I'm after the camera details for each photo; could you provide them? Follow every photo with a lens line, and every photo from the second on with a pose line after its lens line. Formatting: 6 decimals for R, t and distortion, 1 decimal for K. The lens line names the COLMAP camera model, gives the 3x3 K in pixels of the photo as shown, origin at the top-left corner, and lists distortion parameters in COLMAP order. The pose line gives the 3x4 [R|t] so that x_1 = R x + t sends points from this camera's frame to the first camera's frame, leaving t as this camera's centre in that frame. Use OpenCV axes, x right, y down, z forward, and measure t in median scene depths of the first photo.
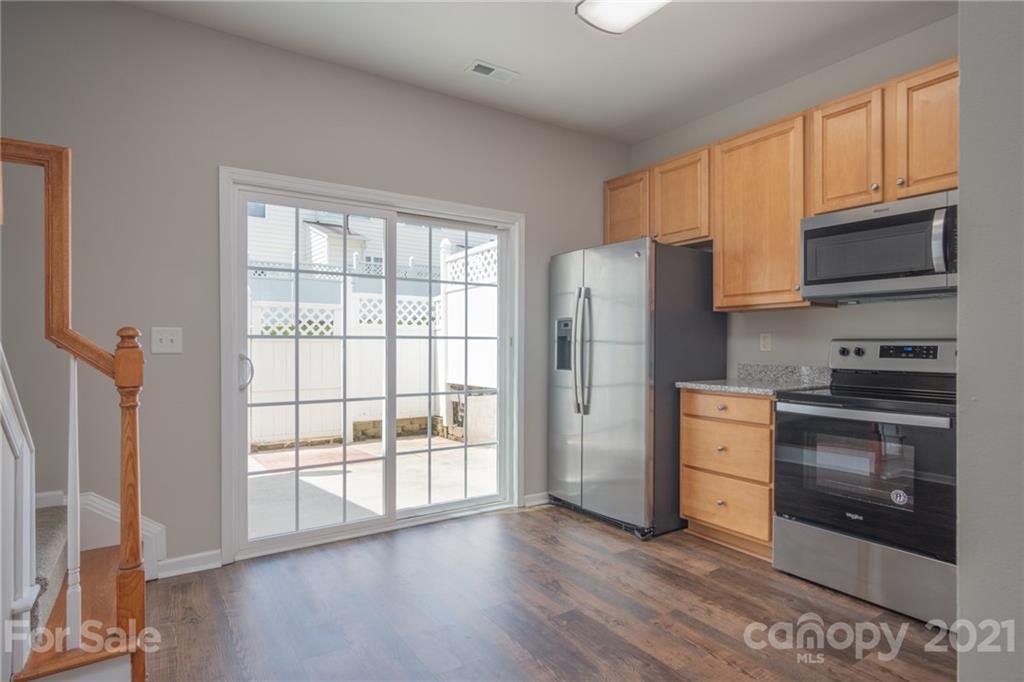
lens RADIAL K [[548.3, 0, 506.0], [0, 548.3, 345.5], [0, 0, 1]] dist [-0.003159, 0.001102]
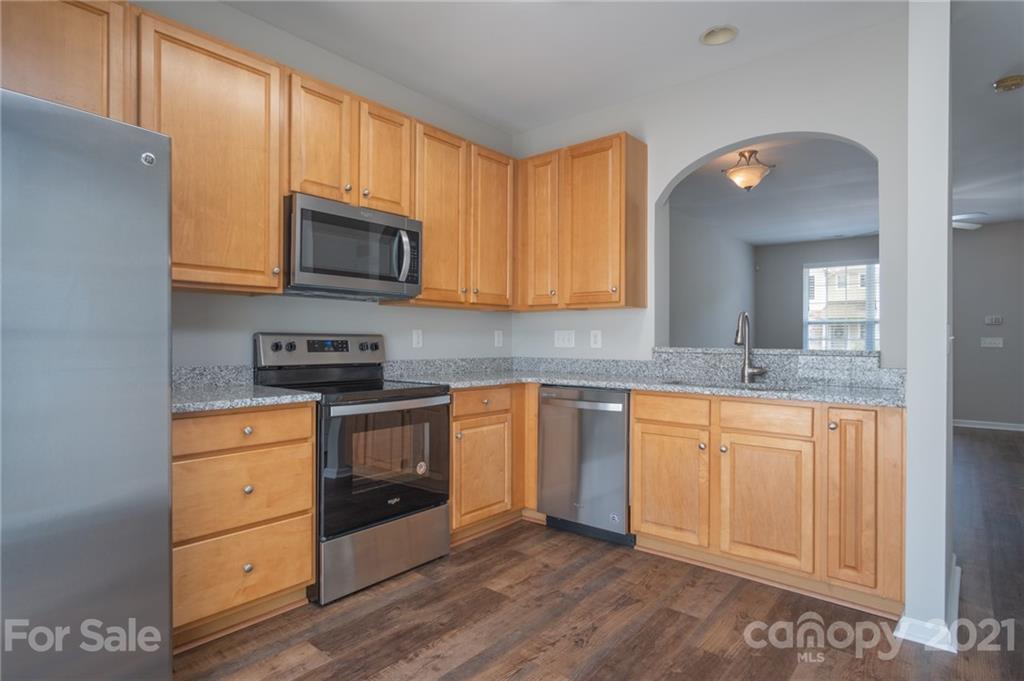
lens RADIAL K [[548.3, 0, 506.0], [0, 548.3, 345.0], [0, 0, 1]] dist [-0.003159, 0.001102]
pose [[-0.292107, -0.010062, 0.956333, -0.337698], [-0.003756, 0.999949, 0.009374, -0.001372], [-0.956378, -0.000854, -0.292130, 0.840715]]
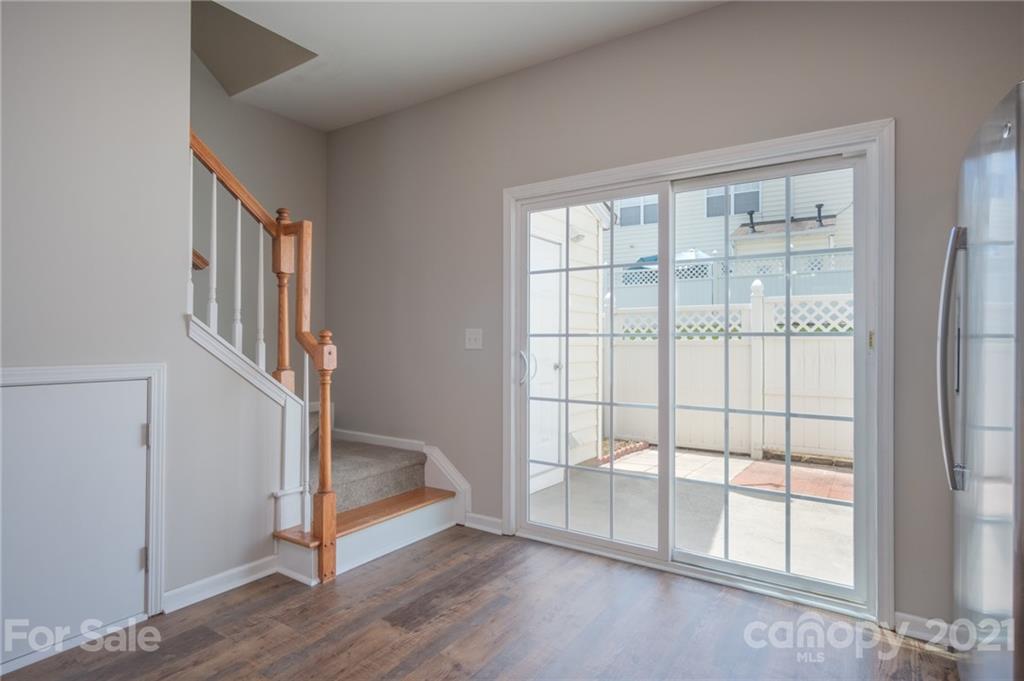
lens RADIAL K [[548.6, 0, 511.8], [0, 548.6, 335.3], [0, 0, 1]] dist [-0.001953, 0.000063]
pose [[0.390303, -0.010795, -0.920623, 0.485703], [-0.004810, 0.999894, -0.013764, -0.001443], [0.920674, 0.009800, 0.390210, 0.490383]]
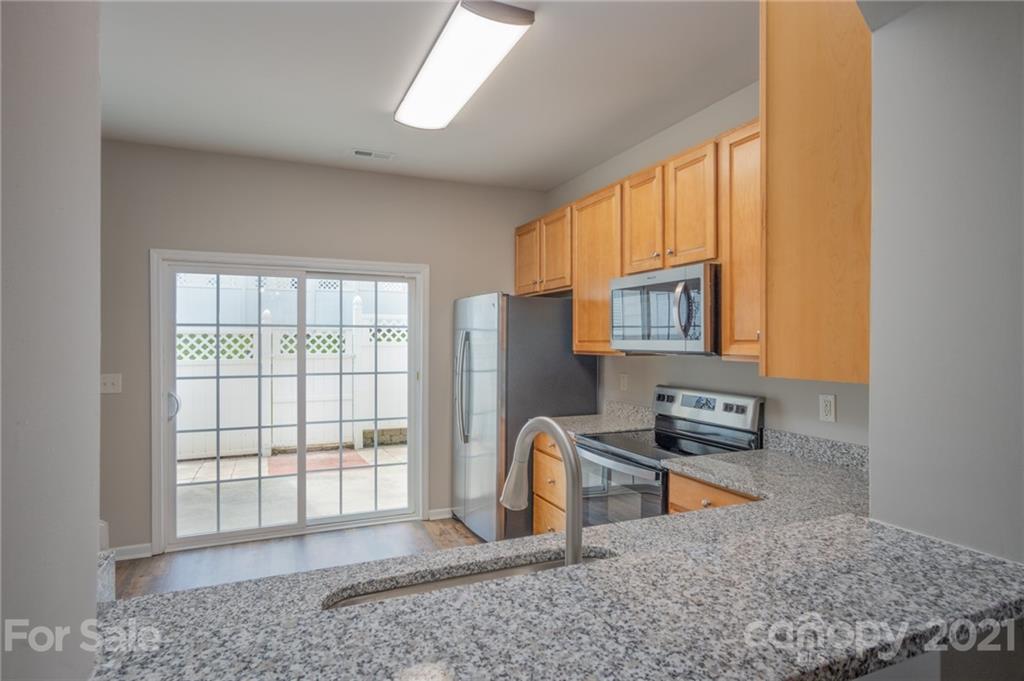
lens RADIAL K [[548.3, 0, 506.0], [0, 548.3, 345.0], [0, 0, 1]] dist [-0.003159, 0.001102]
pose [[0.984834, 0.001406, -0.173493, 0.467505], [-0.000481, 0.999985, 0.005377, -0.092720], [0.173498, -0.005212, 0.984820, -0.118226]]
